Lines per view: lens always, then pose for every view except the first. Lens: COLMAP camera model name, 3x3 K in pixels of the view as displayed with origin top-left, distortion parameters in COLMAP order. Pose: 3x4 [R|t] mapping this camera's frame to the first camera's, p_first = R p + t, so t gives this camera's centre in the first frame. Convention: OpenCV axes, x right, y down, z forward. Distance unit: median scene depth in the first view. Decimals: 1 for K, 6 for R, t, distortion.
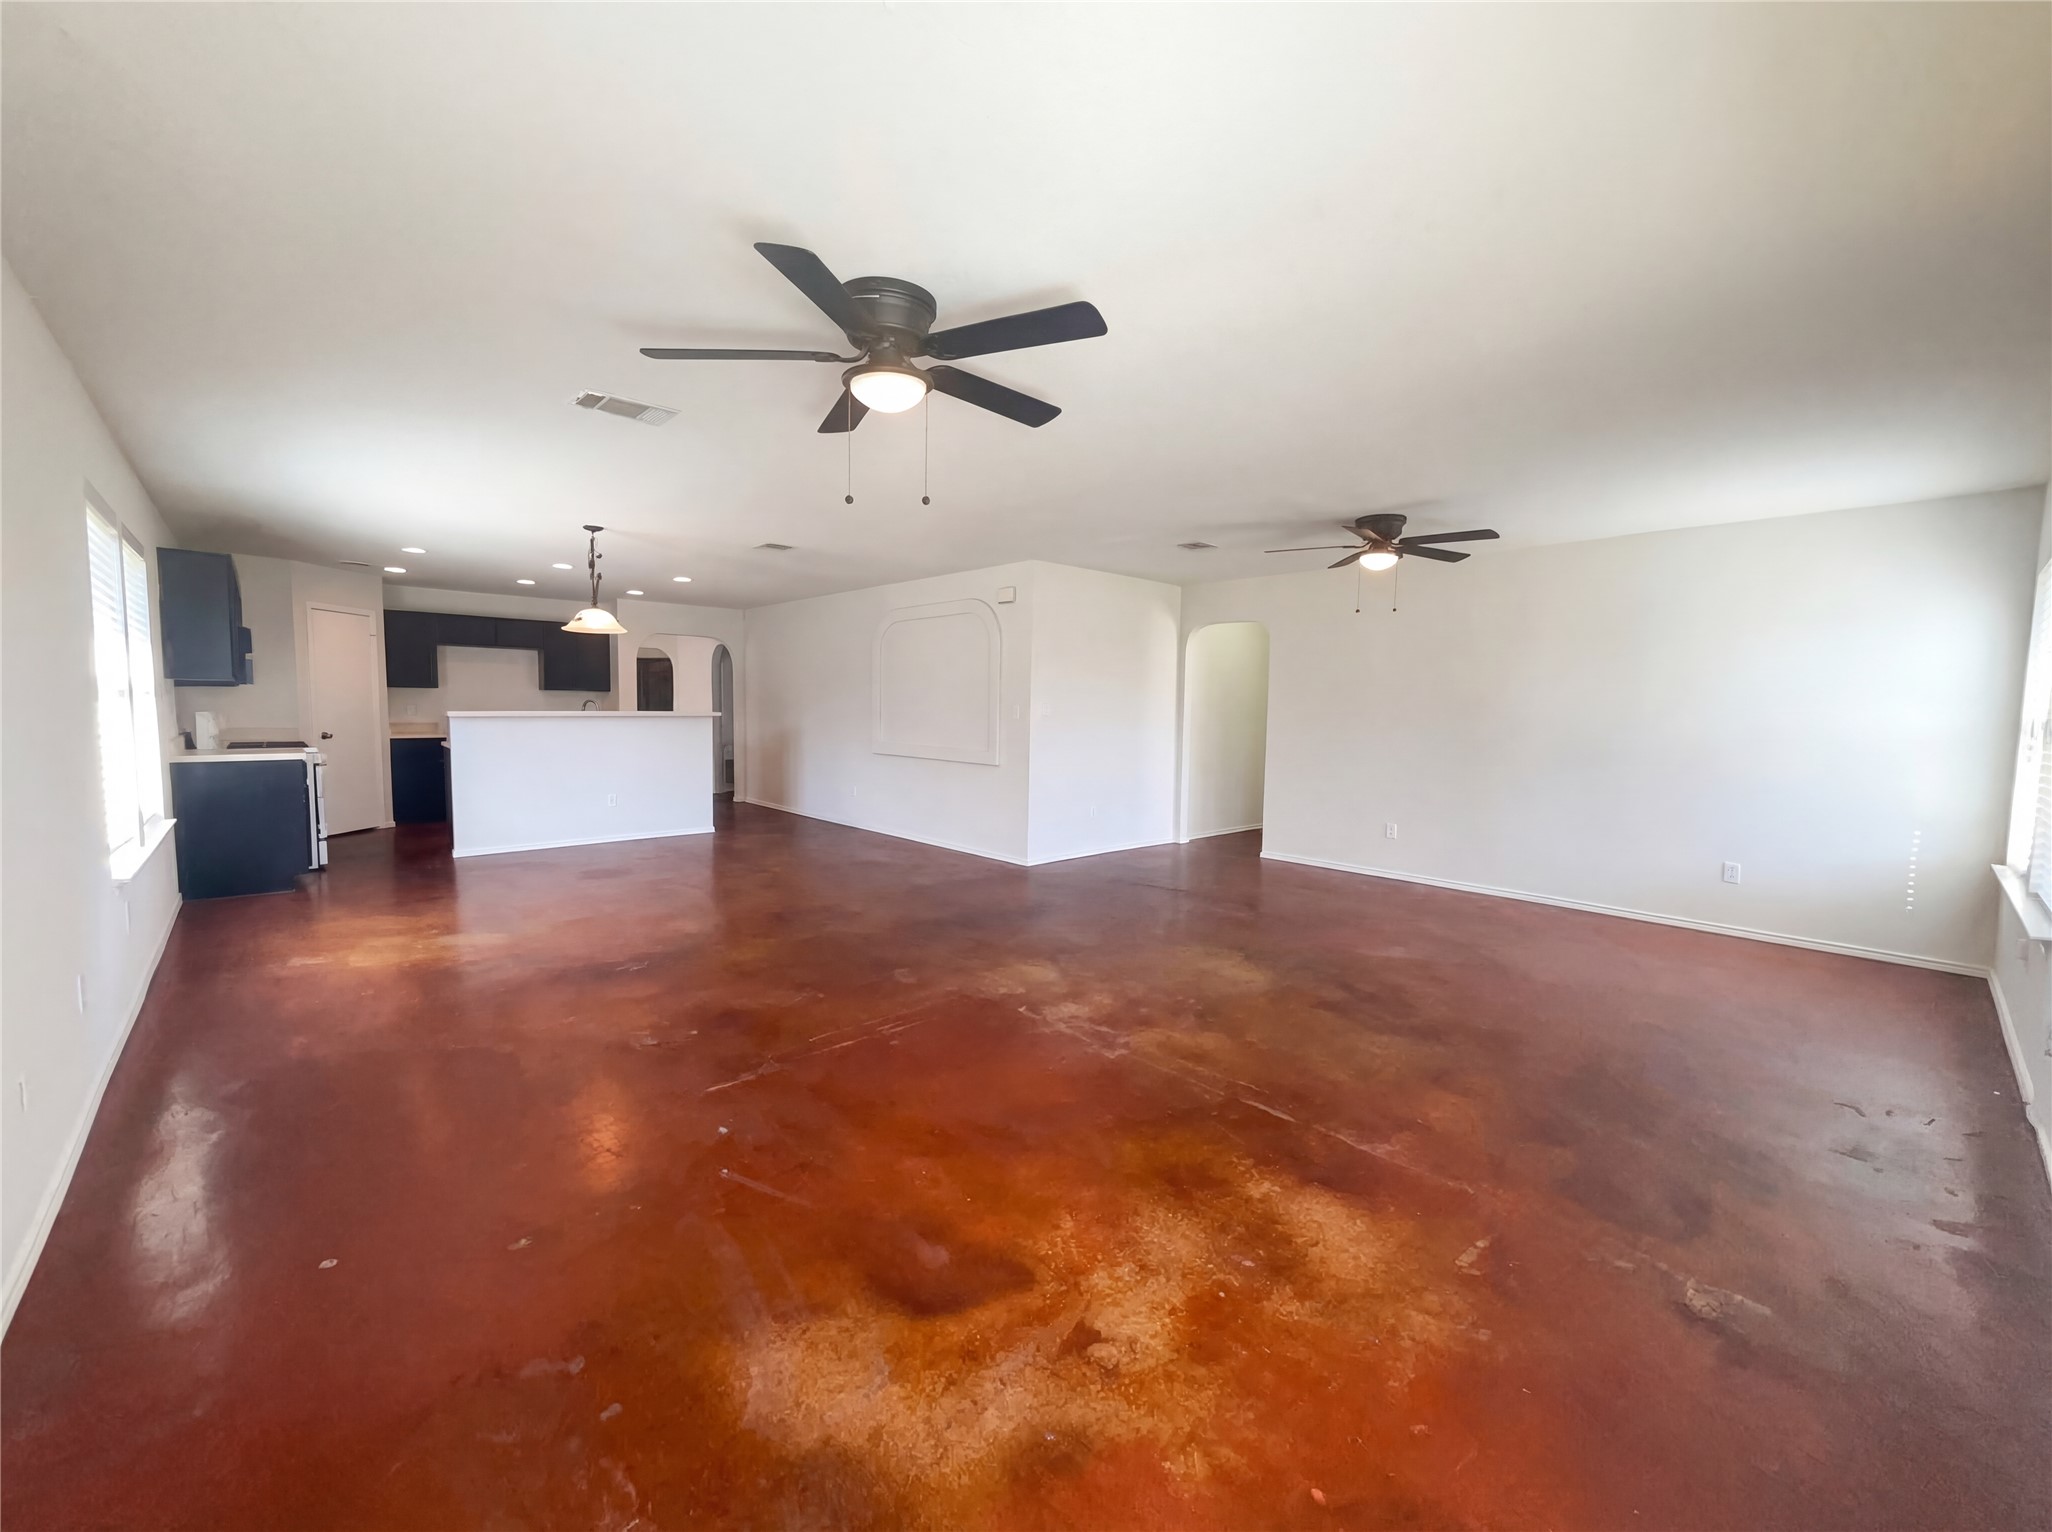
lens RADIAL K [[818.7, 0, 1018.7], [0, 818.7, 764.1], [0, 0, 1]] dist [-0.001254, 0.000476]
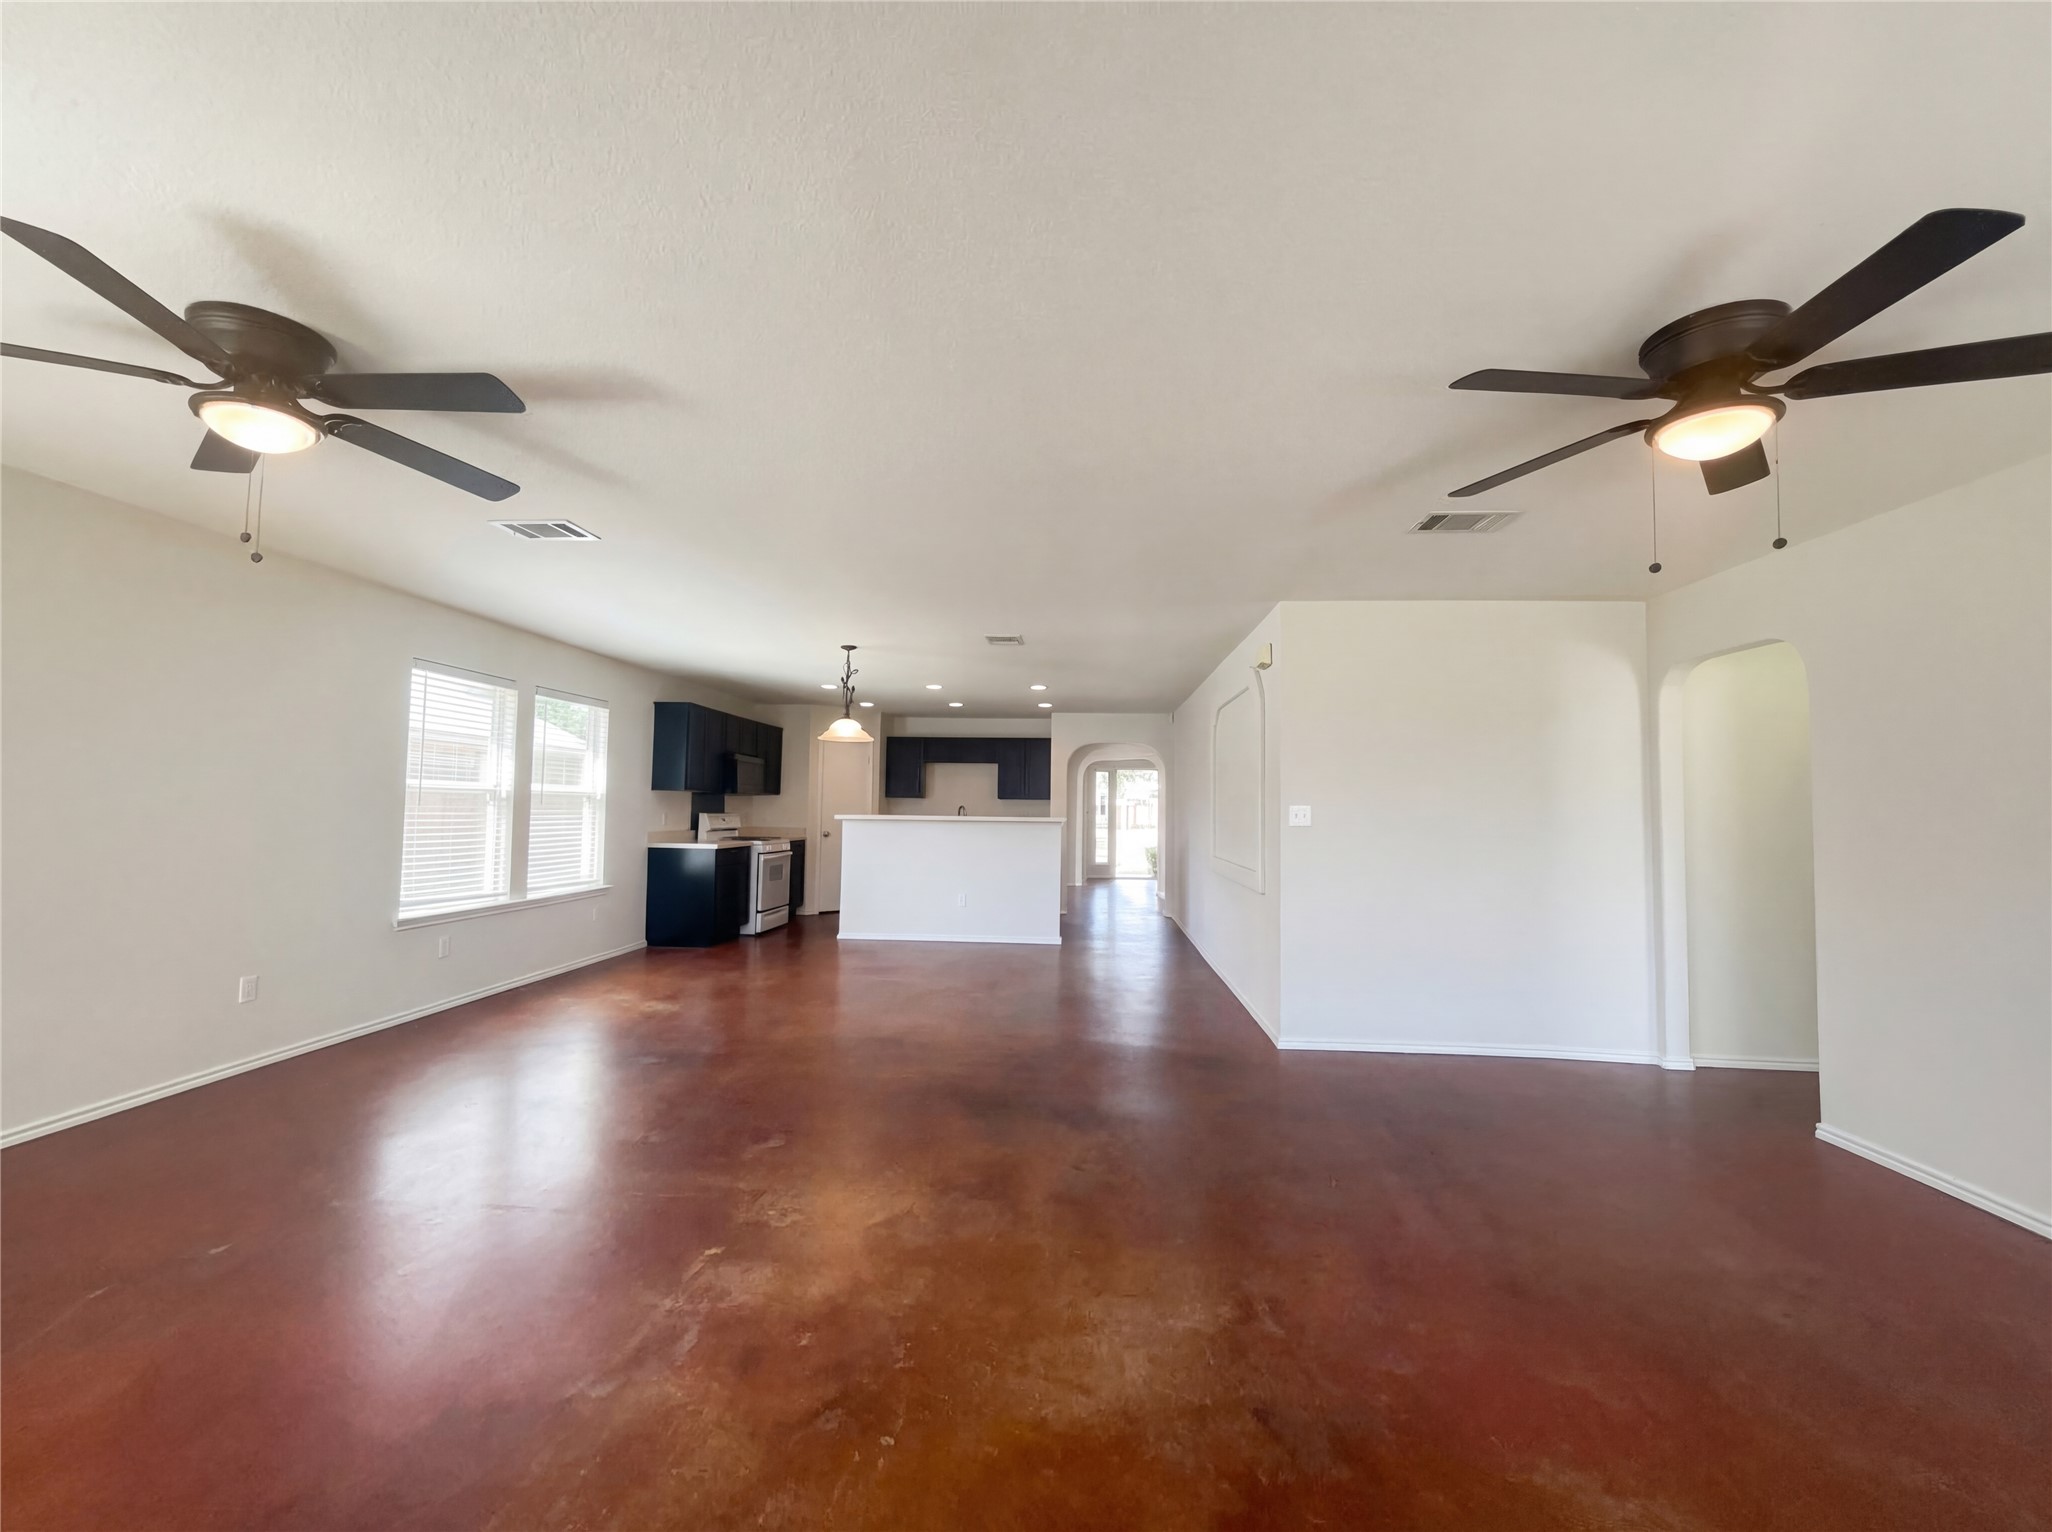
lens RADIAL K [[818.7, 0, 1026.5], [0, 818.7, 764.8], [0, 0, 1]] dist [-0.001254, 0.000476]
pose [[0.686798, -0.040360, -0.725727, 0.331637], [-0.060715, 0.991782, -0.112615, -0.016799], [0.724308, 0.121406, 0.678703, 0.334630]]
